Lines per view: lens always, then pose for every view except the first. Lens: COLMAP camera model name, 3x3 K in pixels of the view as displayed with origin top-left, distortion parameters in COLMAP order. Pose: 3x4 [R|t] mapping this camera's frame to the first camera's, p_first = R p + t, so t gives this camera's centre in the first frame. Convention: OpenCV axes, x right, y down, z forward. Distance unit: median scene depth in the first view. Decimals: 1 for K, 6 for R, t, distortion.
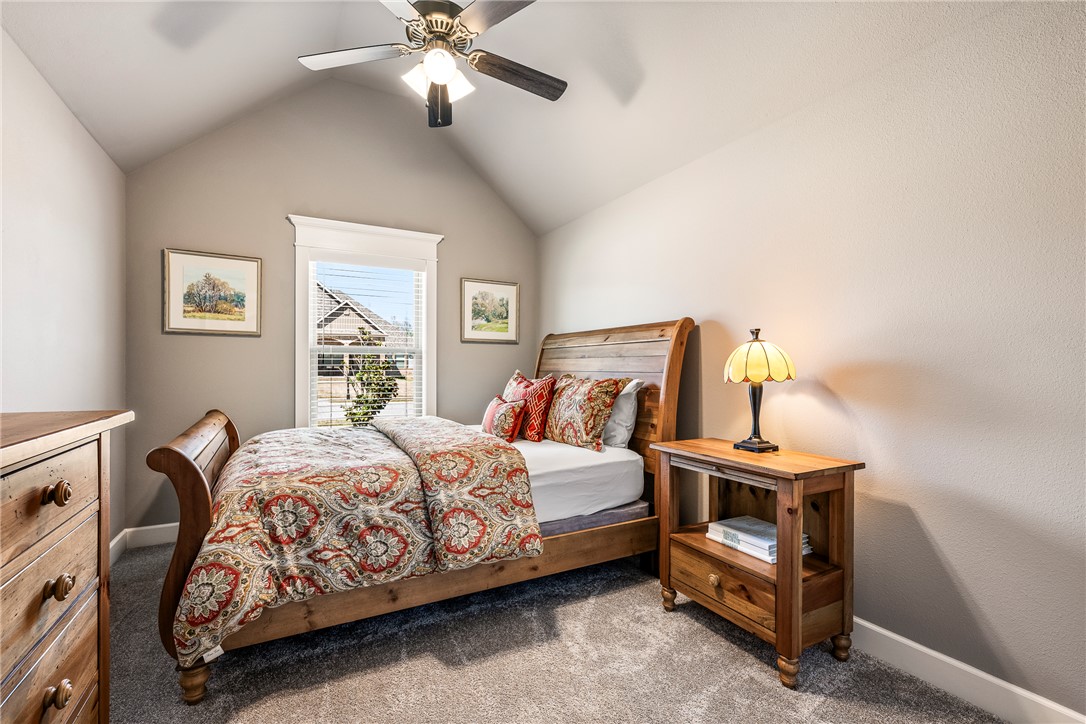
lens RADIAL K [[479.5, 0, 548.2], [0, 479.5, 367.3], [0, 0, 1]] dist [-0.002110, -0.000818]
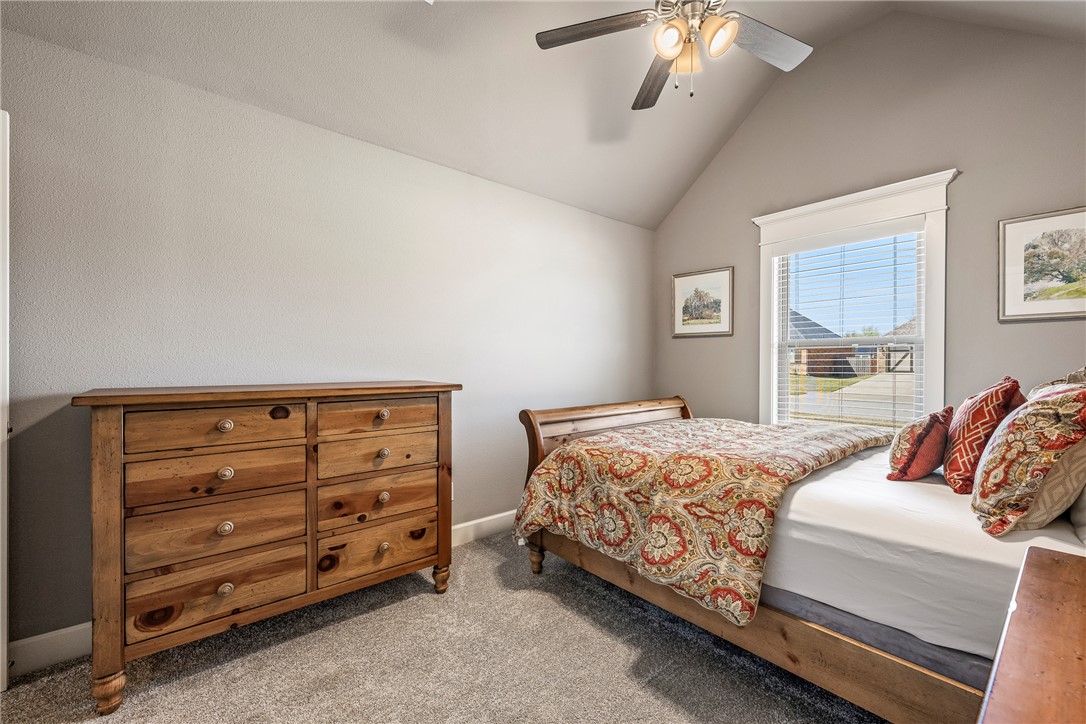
lens RADIAL K [[460.5, 0, 546.4], [0, 460.5, 361.8], [0, 0, 1]] dist [-0.003340, -0.000603]
pose [[0.170531, -0.004576, -0.985342, 0.615392], [0.000223, 0.999989, -0.004605, 0.003880], [0.985352, 0.000565, 0.170530, 0.608530]]
